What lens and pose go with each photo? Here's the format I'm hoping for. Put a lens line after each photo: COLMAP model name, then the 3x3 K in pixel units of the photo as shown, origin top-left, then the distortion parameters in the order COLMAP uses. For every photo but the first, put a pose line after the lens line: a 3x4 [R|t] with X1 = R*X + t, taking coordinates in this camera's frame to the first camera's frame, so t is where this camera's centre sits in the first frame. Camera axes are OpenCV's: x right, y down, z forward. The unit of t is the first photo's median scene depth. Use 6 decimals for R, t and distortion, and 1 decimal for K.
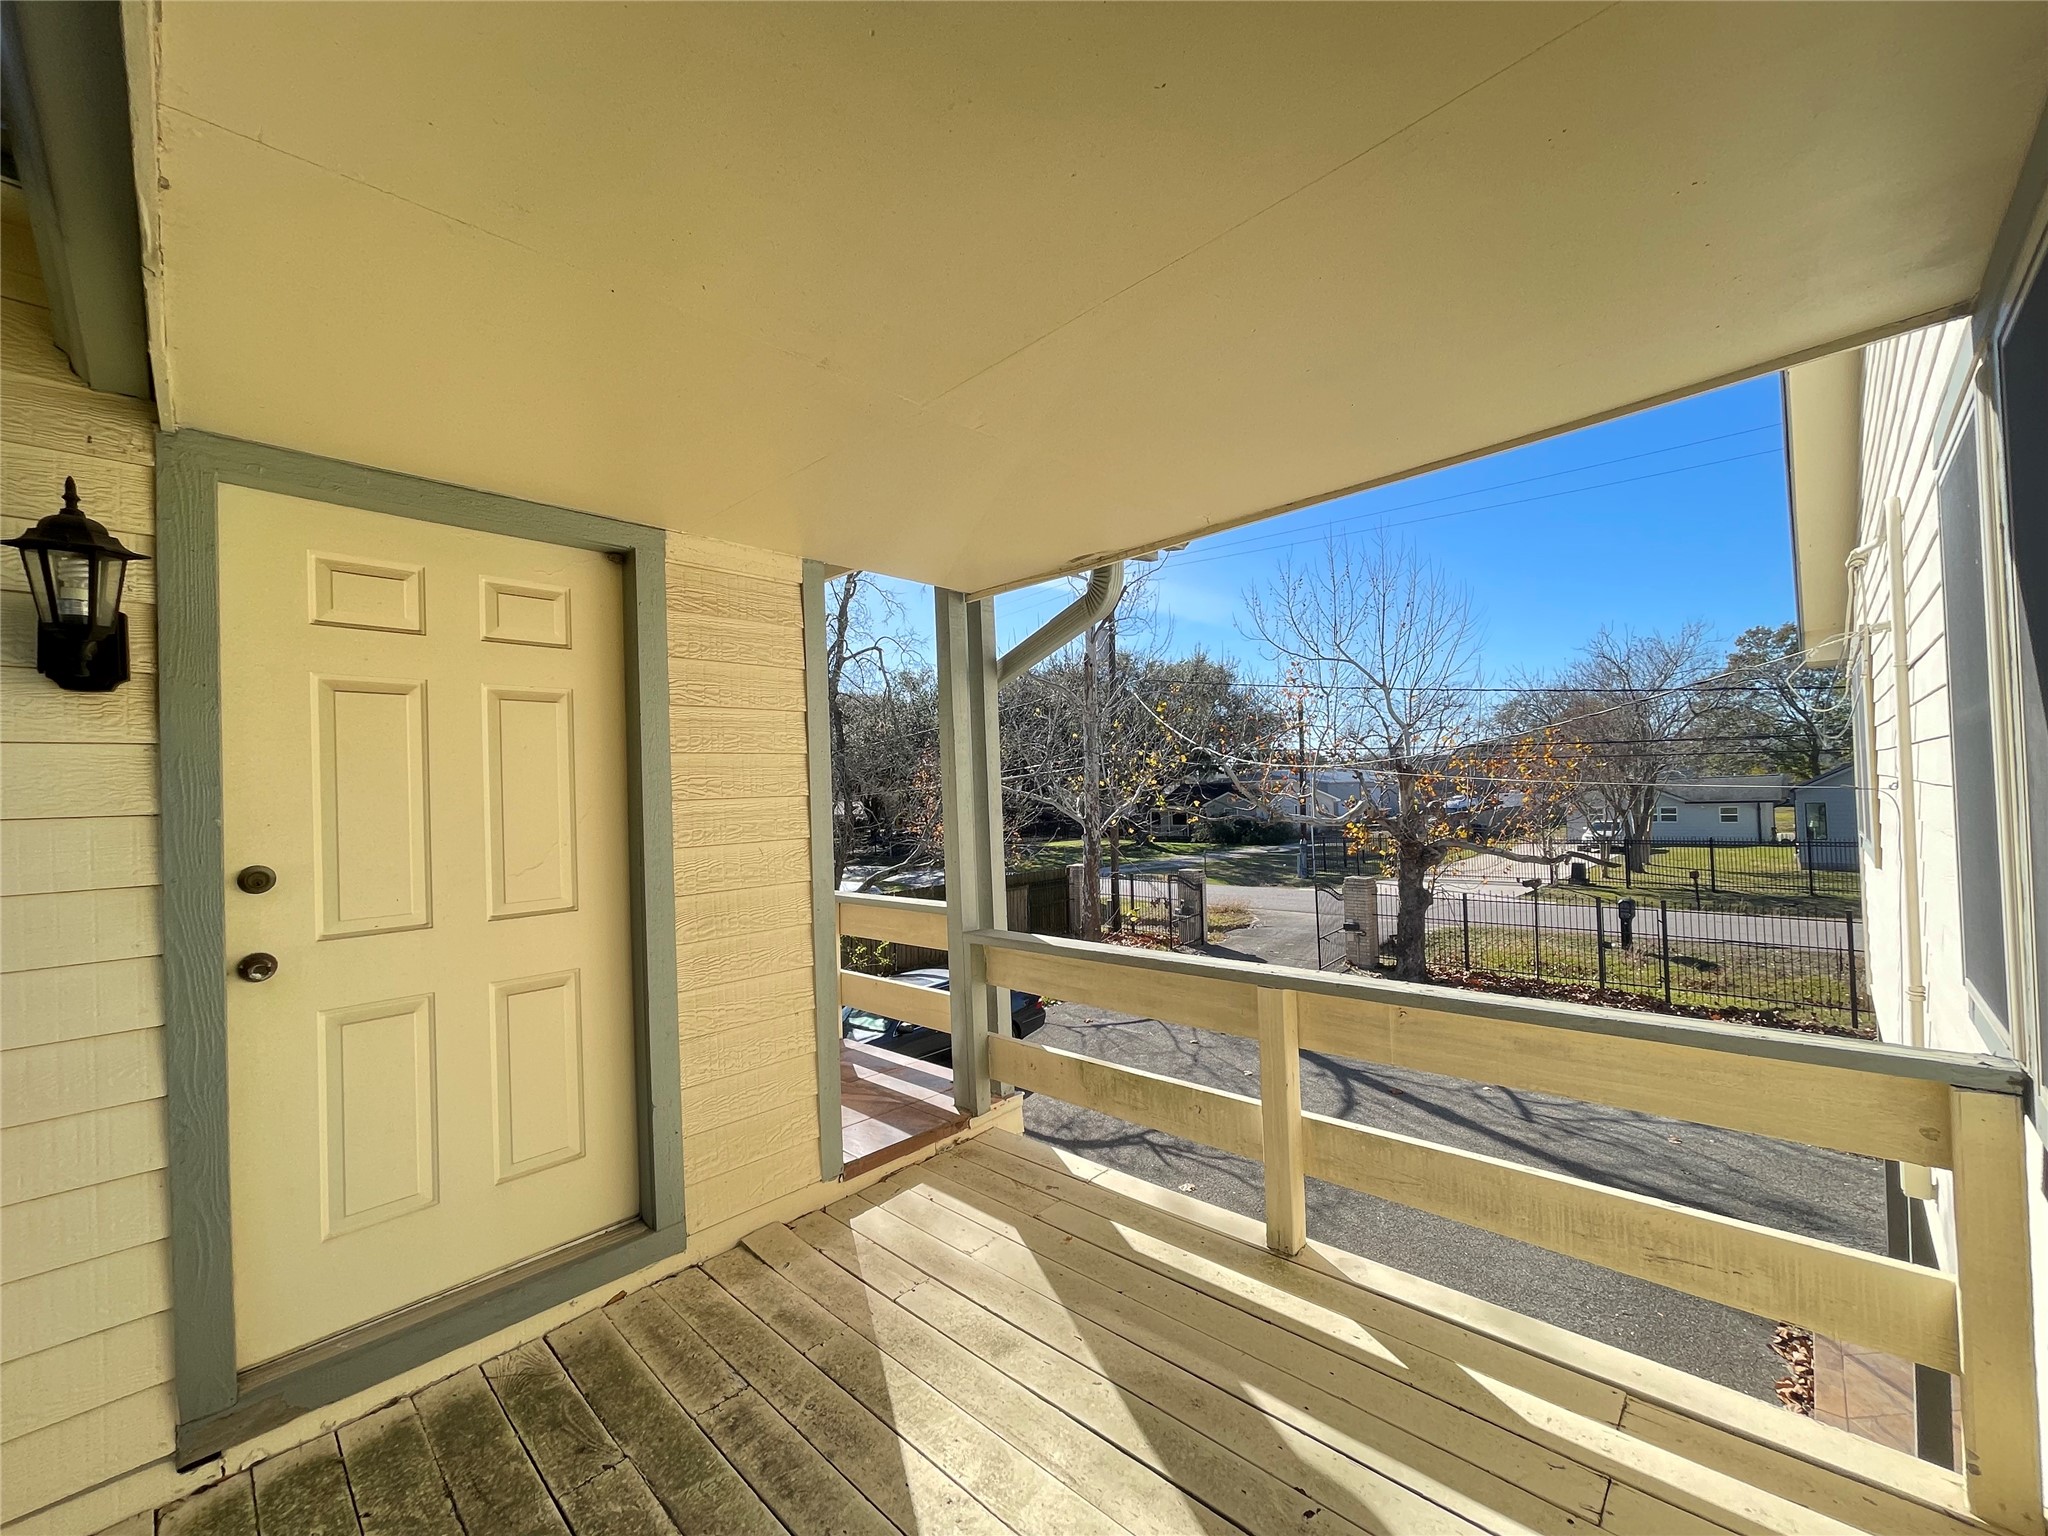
lens RADIAL K [[823.9, 0, 1021.9], [0, 823.9, 773.8], [0, 0, 1]] dist [-0.008928, -0.000673]
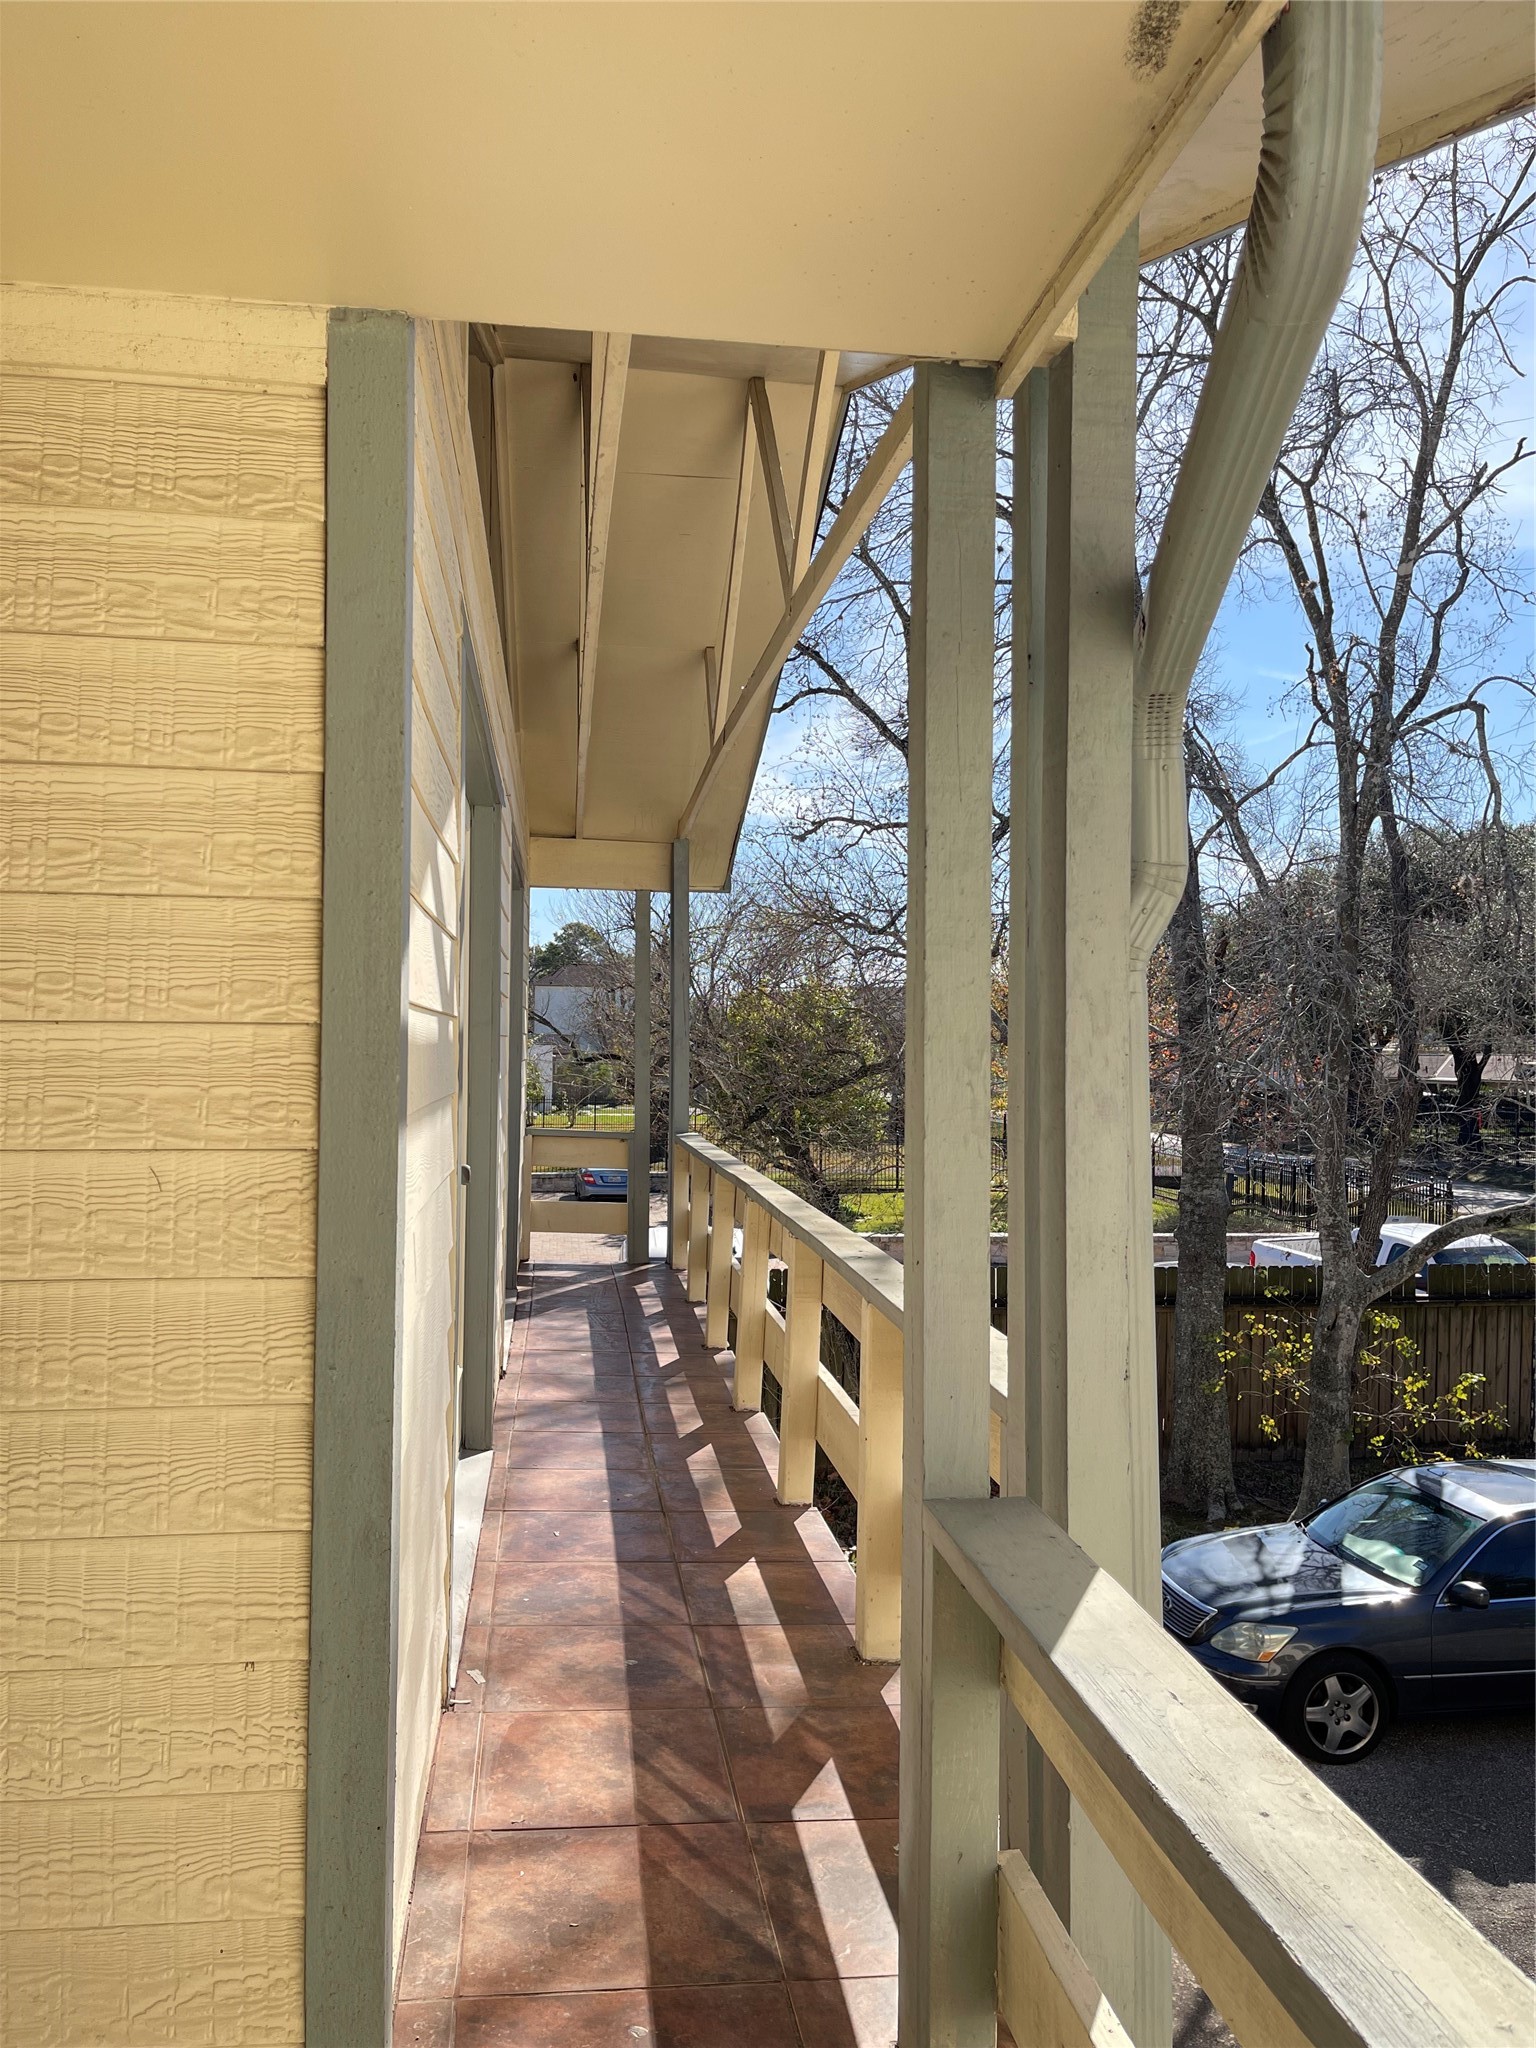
lens RADIAL K [[1558.7, 0, 764.3], [0, 1558.7, 1032.6], [0, 0, 1]] dist [0.012046, 0.003303]
pose [[0.781585, 0.039531, -0.622544, 0.282142], [-0.023513, 0.999148, 0.033925, 0.004463], [0.623355, -0.011878, 0.781849, 0.629014]]
